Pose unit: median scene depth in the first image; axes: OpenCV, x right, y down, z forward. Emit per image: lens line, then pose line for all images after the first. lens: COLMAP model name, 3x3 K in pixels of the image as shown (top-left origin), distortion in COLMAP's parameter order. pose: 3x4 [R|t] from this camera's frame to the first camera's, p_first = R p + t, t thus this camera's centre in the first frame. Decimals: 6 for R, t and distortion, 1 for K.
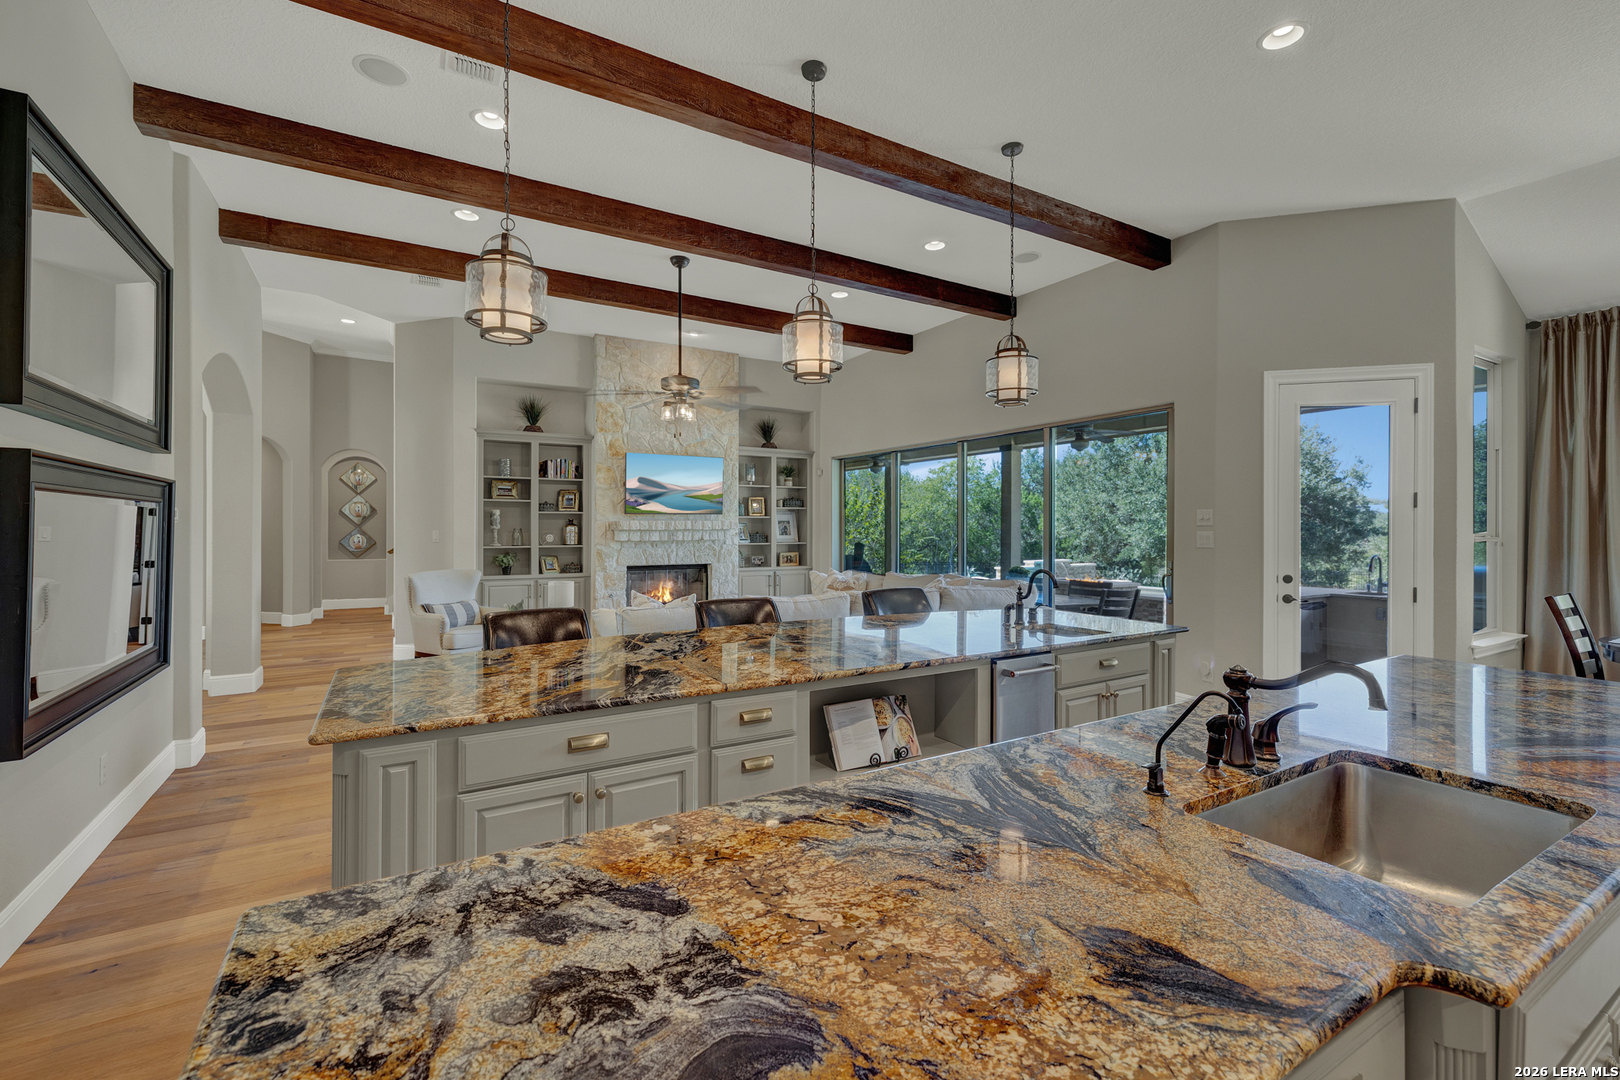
lens RADIAL K [[692.8, 0, 796.7], [0, 692.8, 533.7], [0, 0, 1]] dist [0.000006, 0.001251]
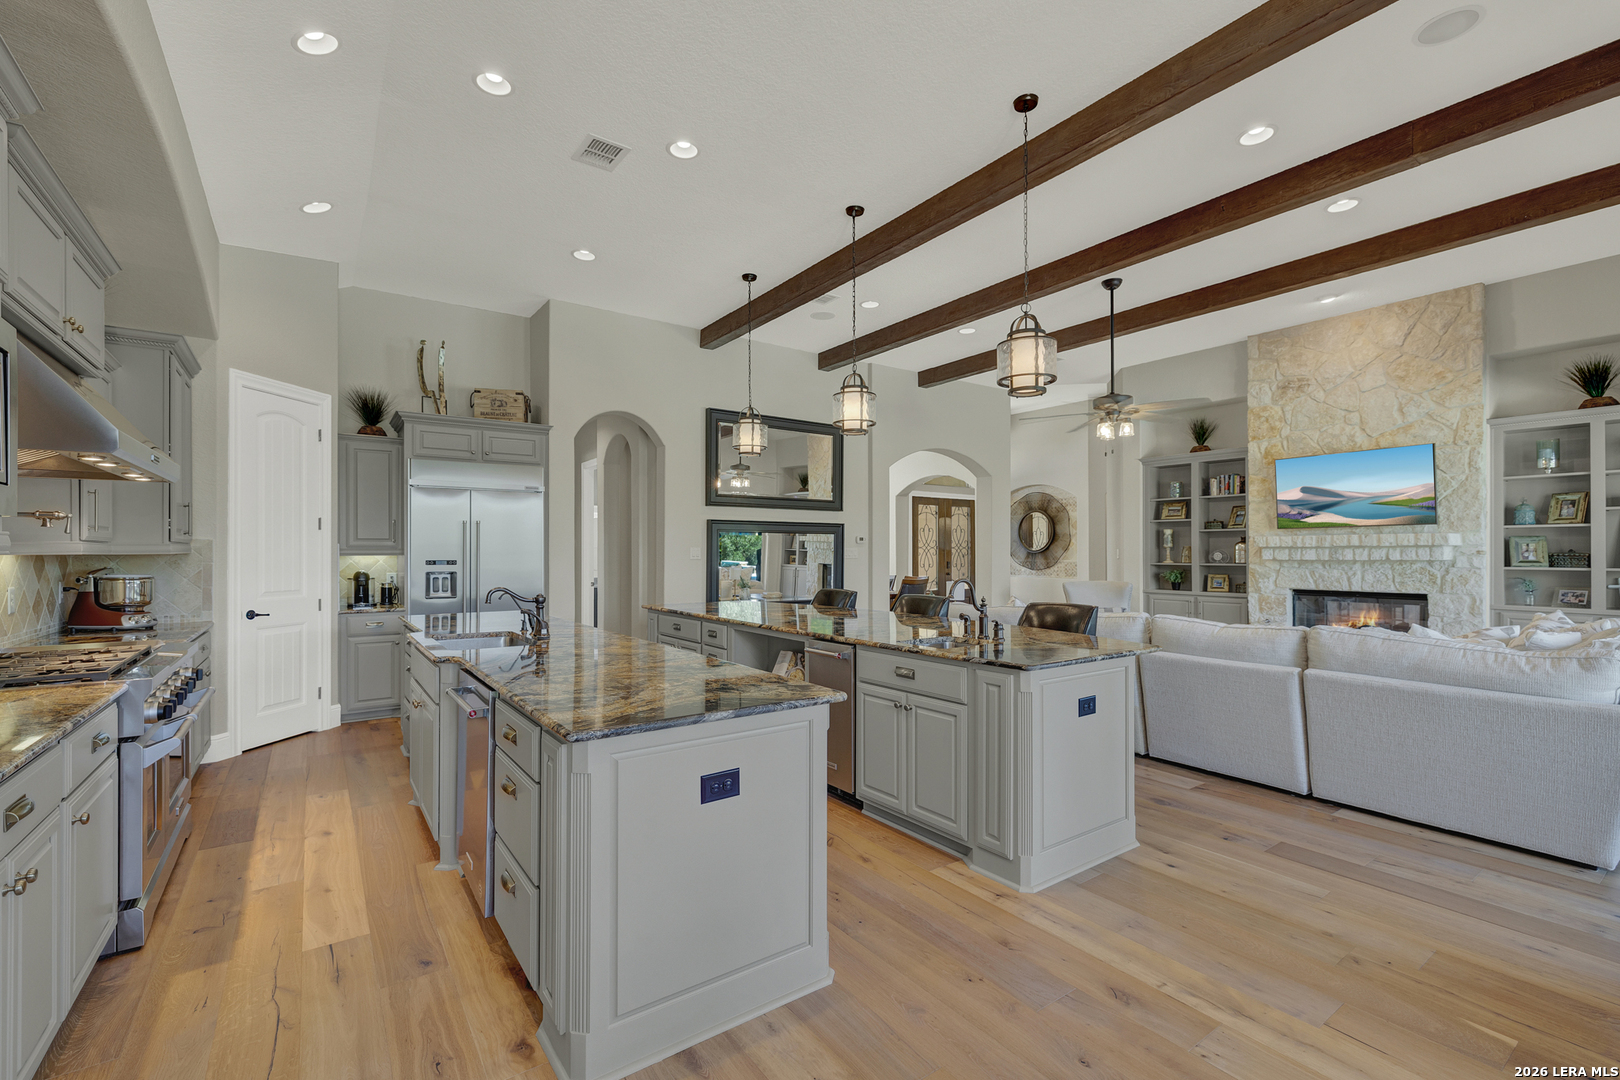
lens RADIAL K [[692.8, 0, 802.9], [0, 692.8, 549.8], [0, 0, 1]] dist [0.000006, 0.001251]
pose [[0.079074, -0.003149, -0.996864, 0.582284], [-0.008501, 0.999957, -0.003833, 0.006224], [0.996833, 0.008777, 0.079044, 0.331734]]
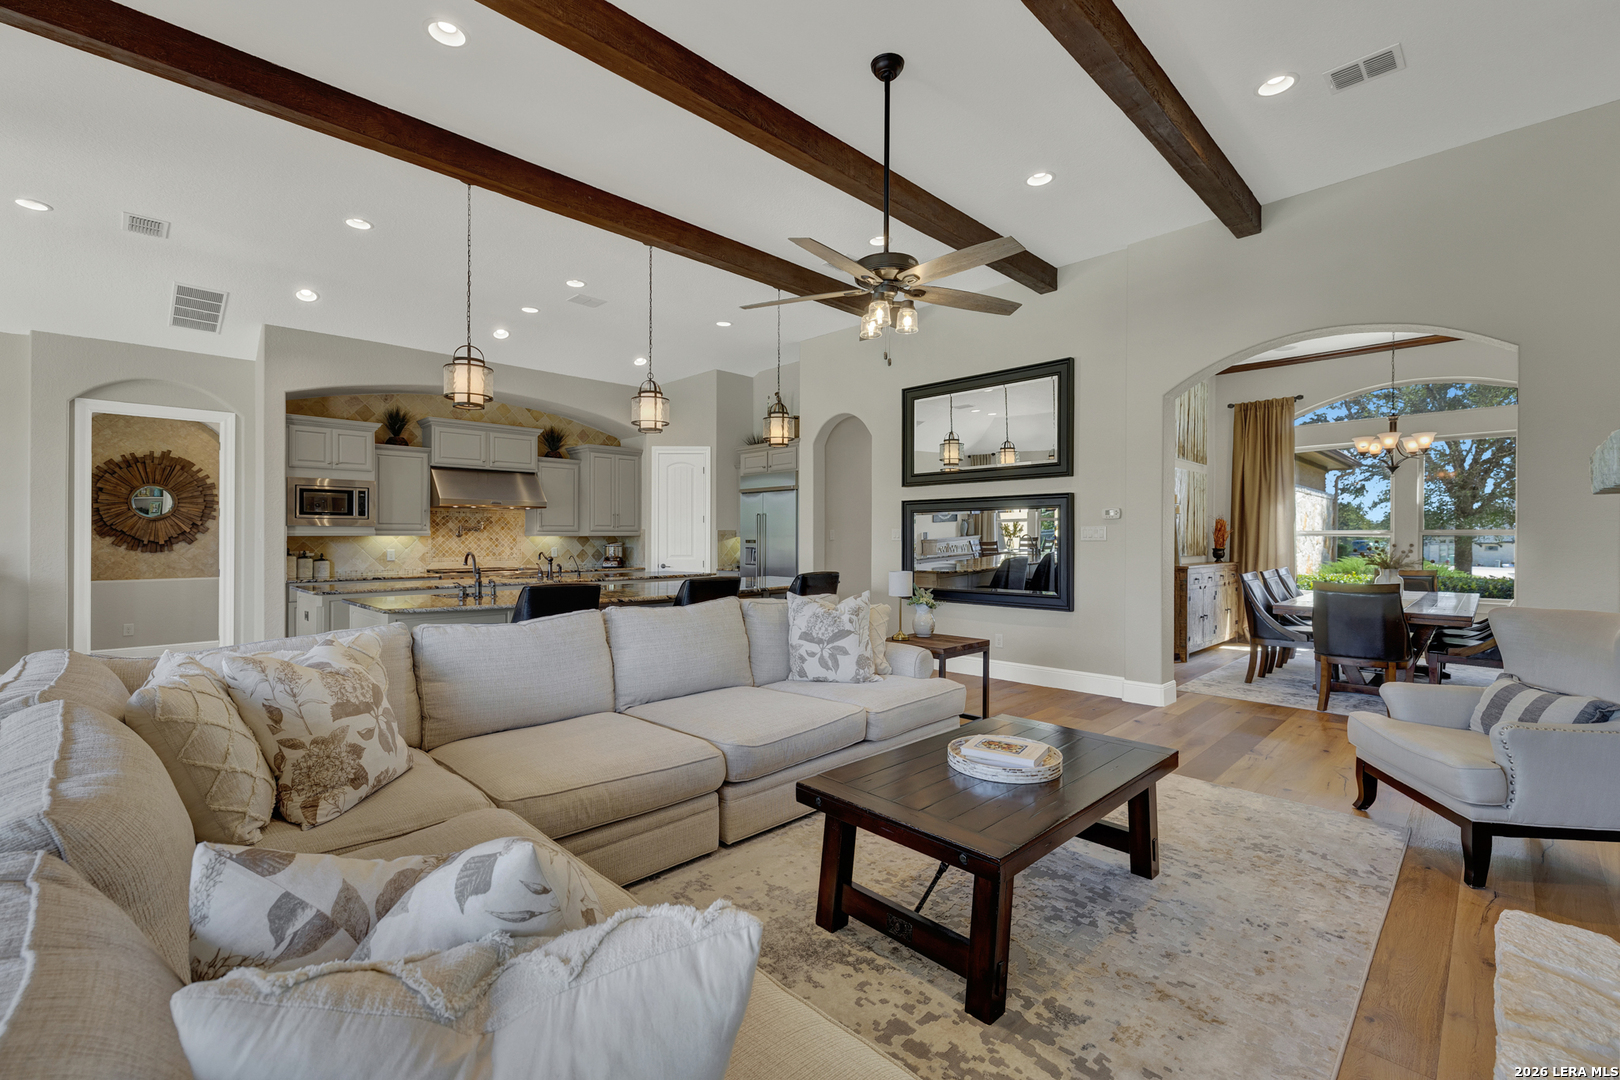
lens RADIAL K [[692.8, 0, 798.9], [0, 692.8, 542.9], [0, 0, 1]] dist [0.000006, 0.001251]
pose [[-0.969624, 0.003734, -0.244573, 0.033469], [-0.000075, 0.999879, 0.015563, 0.004807], [0.244601, 0.015108, -0.969506, 1.109161]]
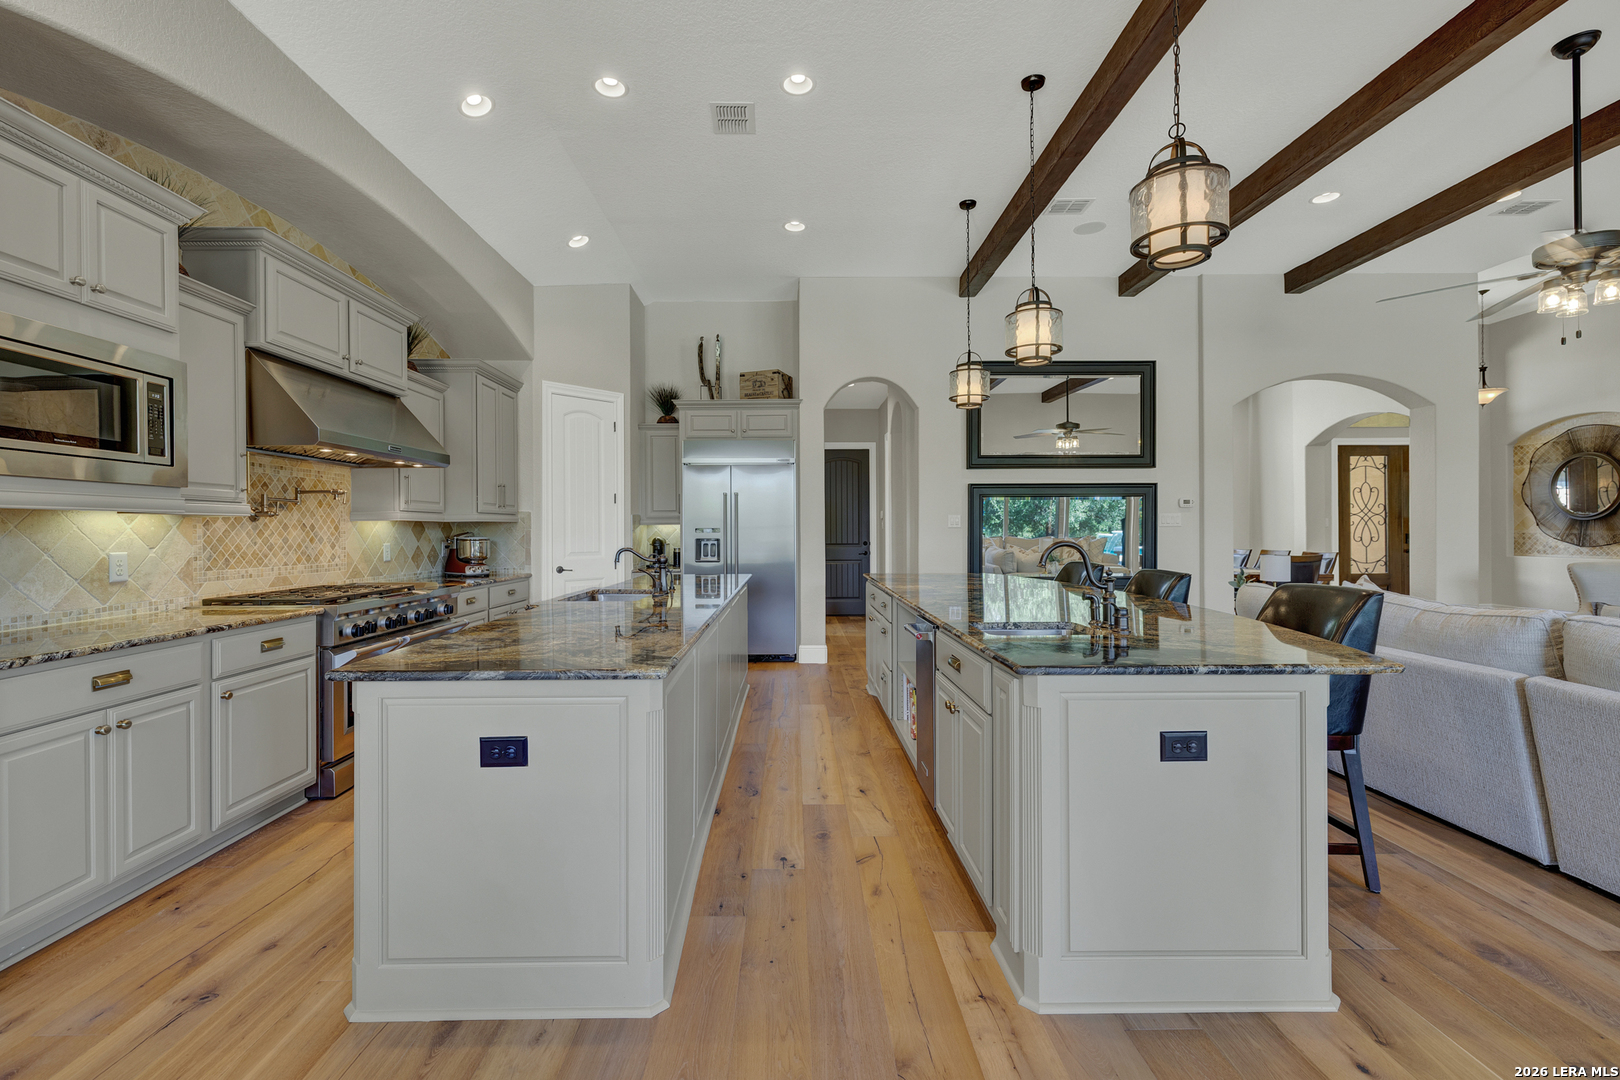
lens RADIAL K [[692.8, 0, 798.4], [0, 692.8, 527.6], [0, 0, 1]] dist [0.000006, 0.001251]
pose [[-0.499087, 0.000387, -0.866552, 0.486217], [-0.001787, 0.999997, 0.001476, 0.015244], [0.866550, 0.002285, -0.499085, 0.512569]]
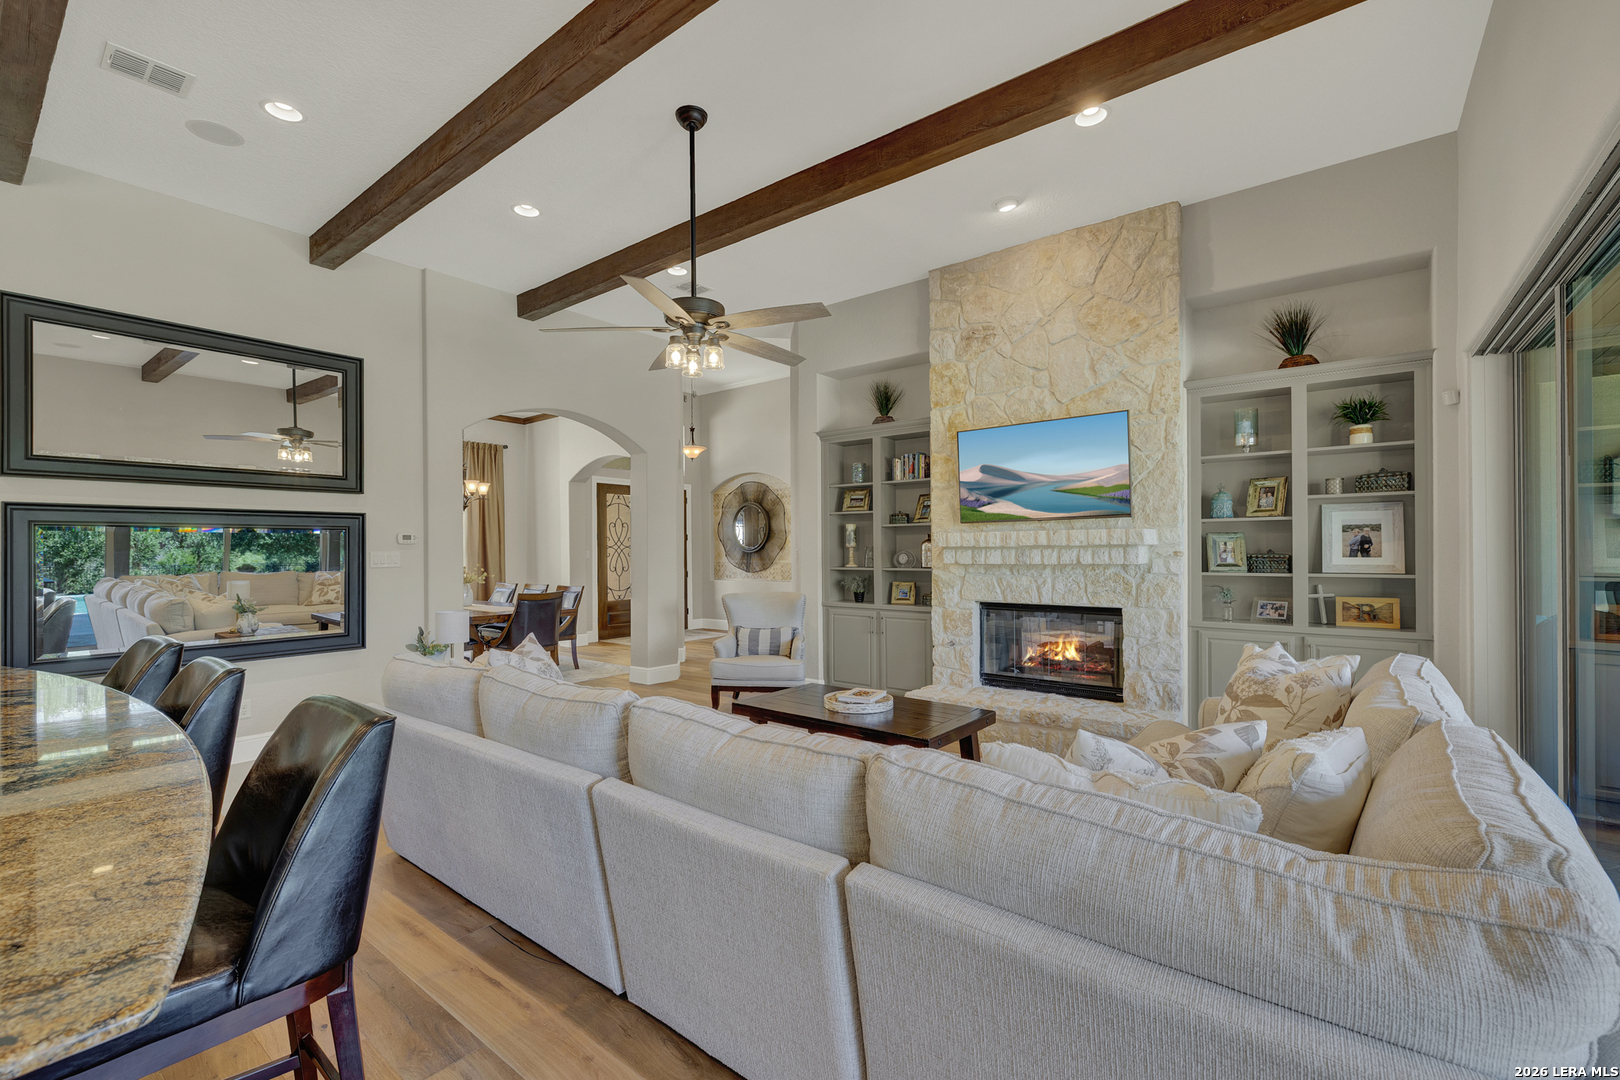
lens RADIAL K [[692.8, 0, 802.0], [0, 692.8, 548.3], [0, 0, 1]] dist [0.000006, 0.001251]
pose [[0.361414, -0.002193, -0.932403, 0.321126], [-0.000811, 0.999996, -0.002666, -0.002555], [0.932405, 0.001720, 0.361410, 0.616914]]
